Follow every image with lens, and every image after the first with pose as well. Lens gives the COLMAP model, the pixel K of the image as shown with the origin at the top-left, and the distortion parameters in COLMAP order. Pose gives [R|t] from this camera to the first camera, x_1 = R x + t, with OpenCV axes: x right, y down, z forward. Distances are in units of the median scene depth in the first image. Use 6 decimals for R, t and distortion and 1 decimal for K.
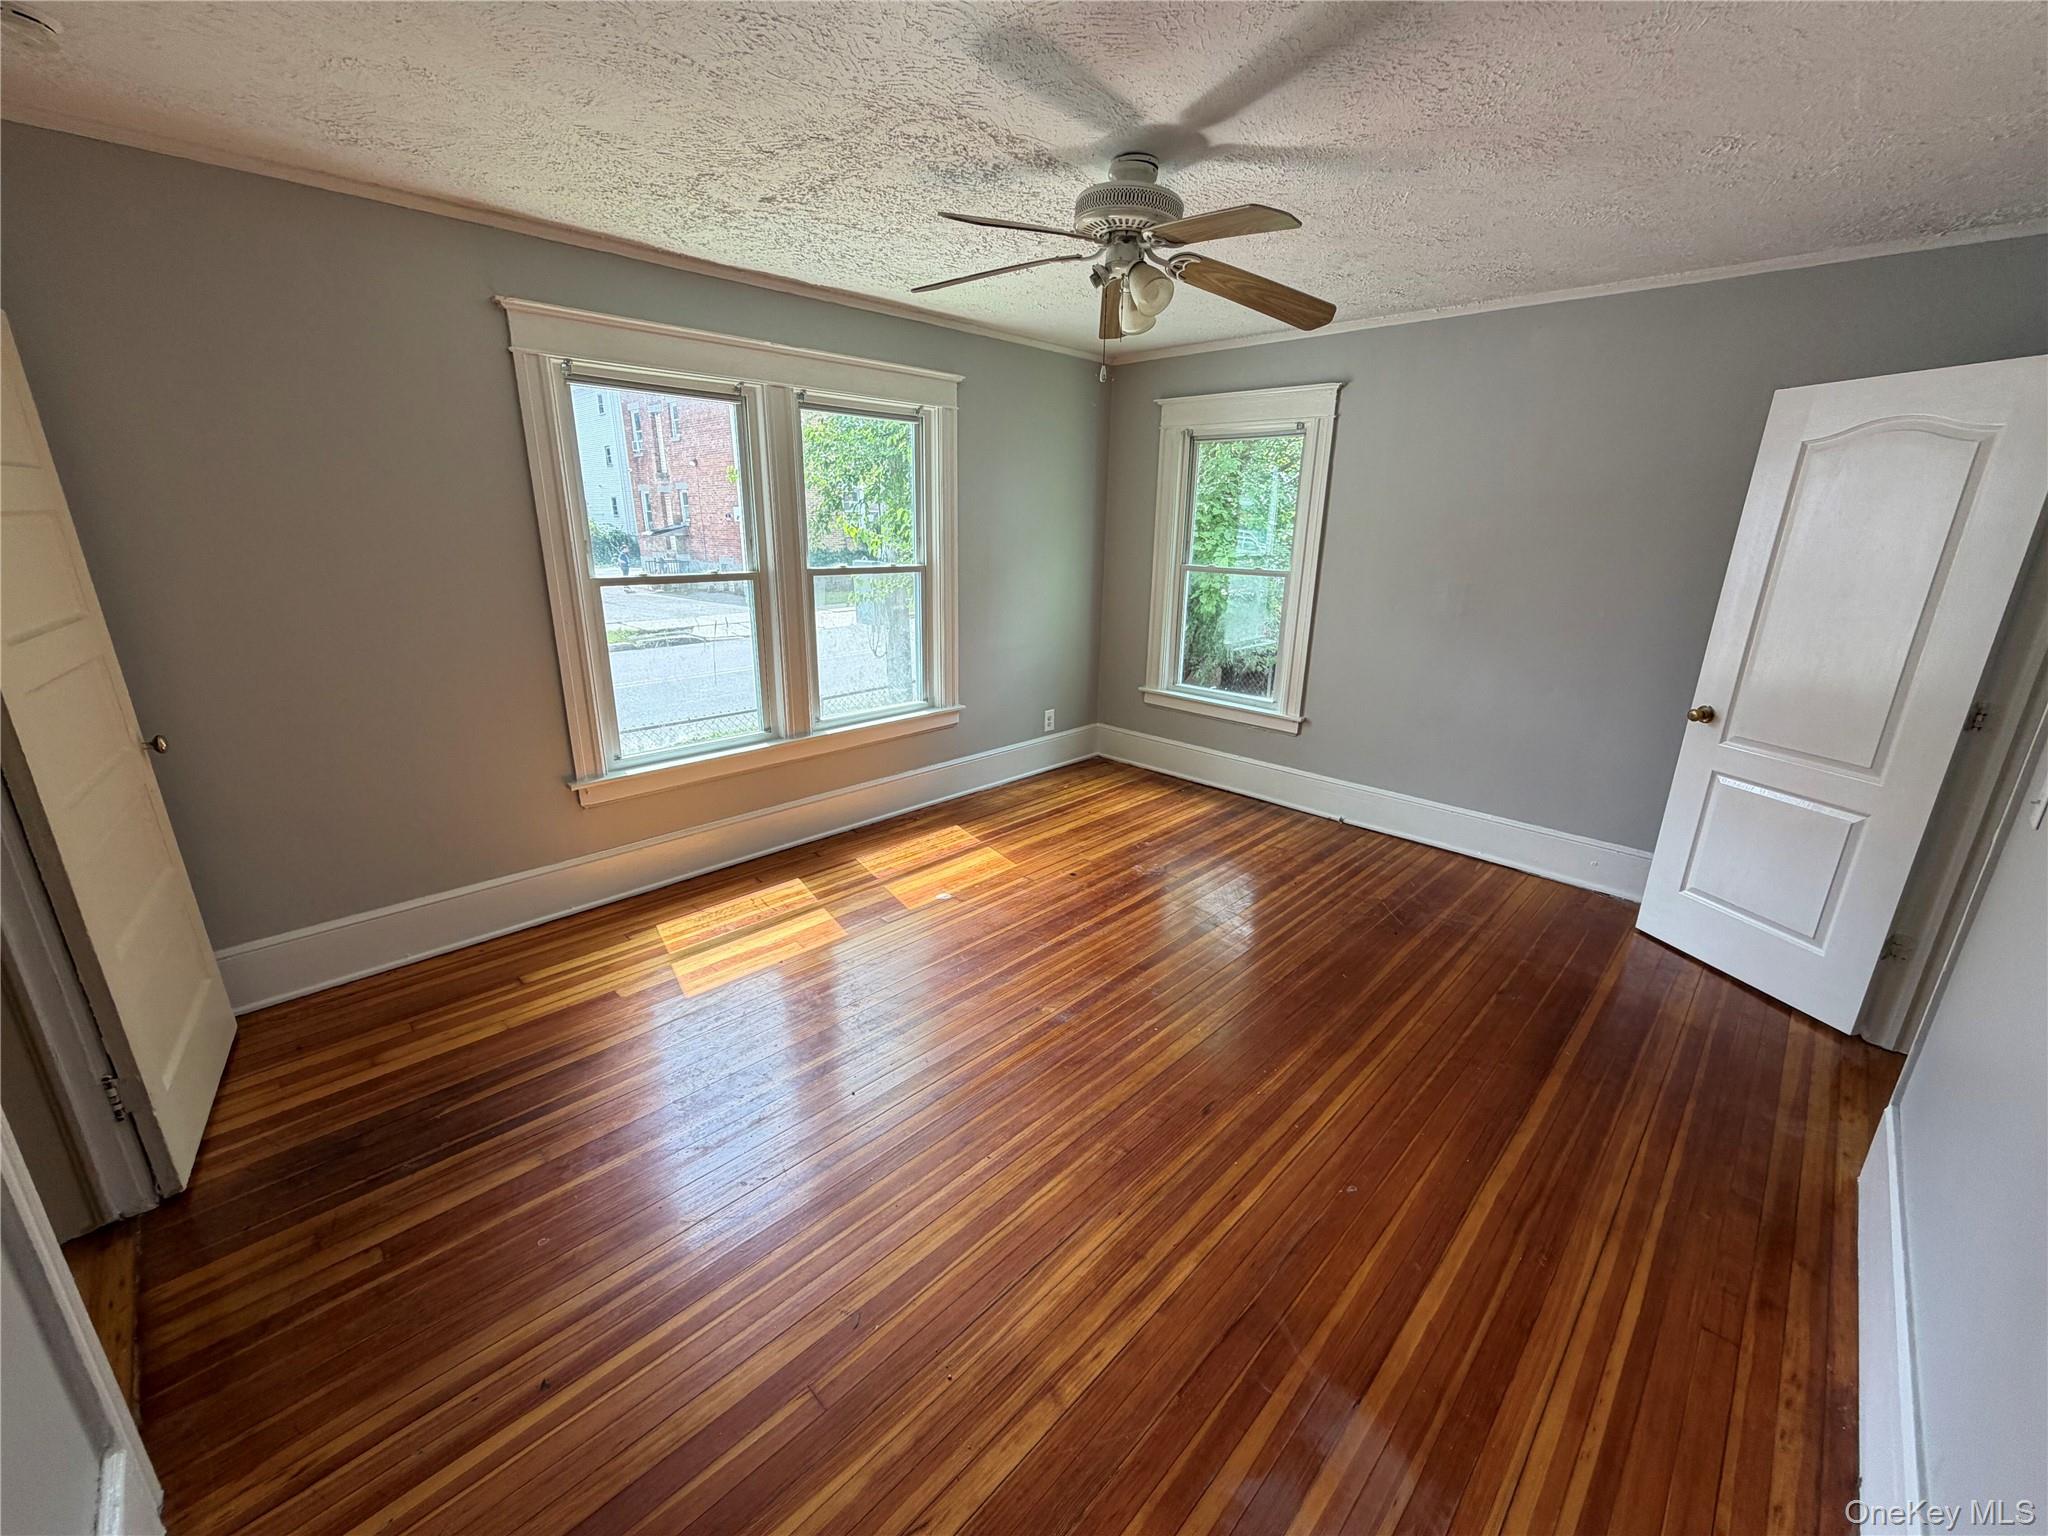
lens RADIAL K [[817.9, 0, 1024.0], [0, 817.9, 768.0], [0, 0, 1]] dist [-0.001036, -0.000007]
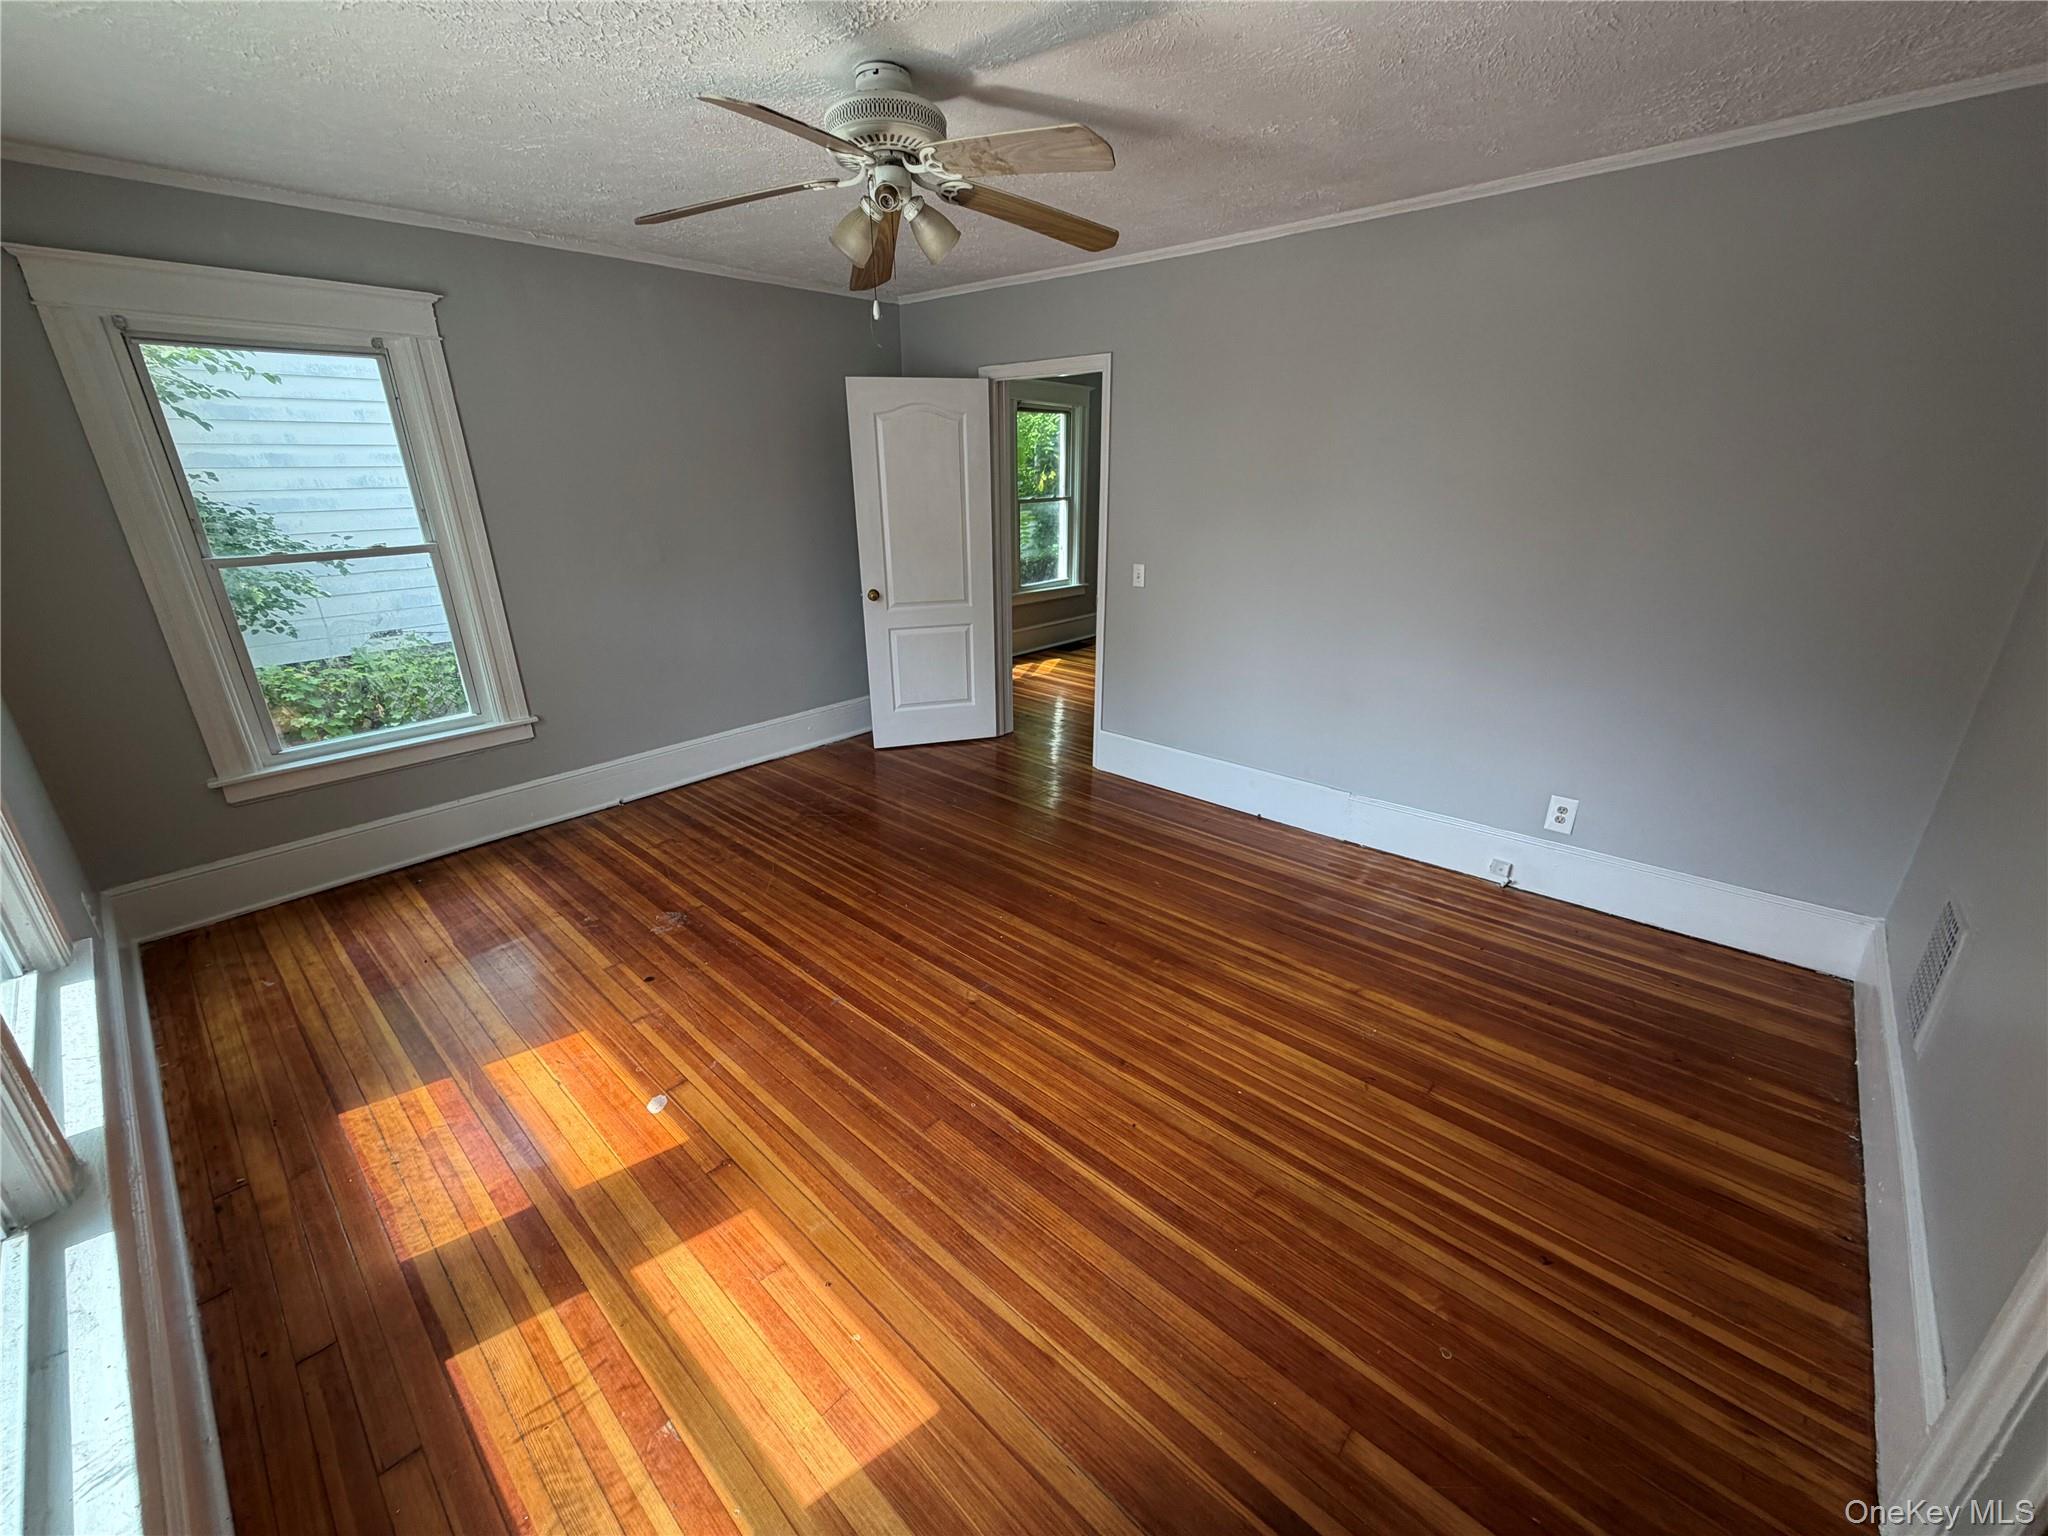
lens RADIAL K [[817.9, 0, 1024.0], [0, 817.9, 768.0], [0, 0, 1]] dist [-0.001036, -0.000007]
pose [[-0.044390, -0.366695, 0.929282, -0.546661], [0.300982, 0.882069, 0.362442, -0.193249], [-0.952596, 0.295786, 0.071214, 0.566587]]
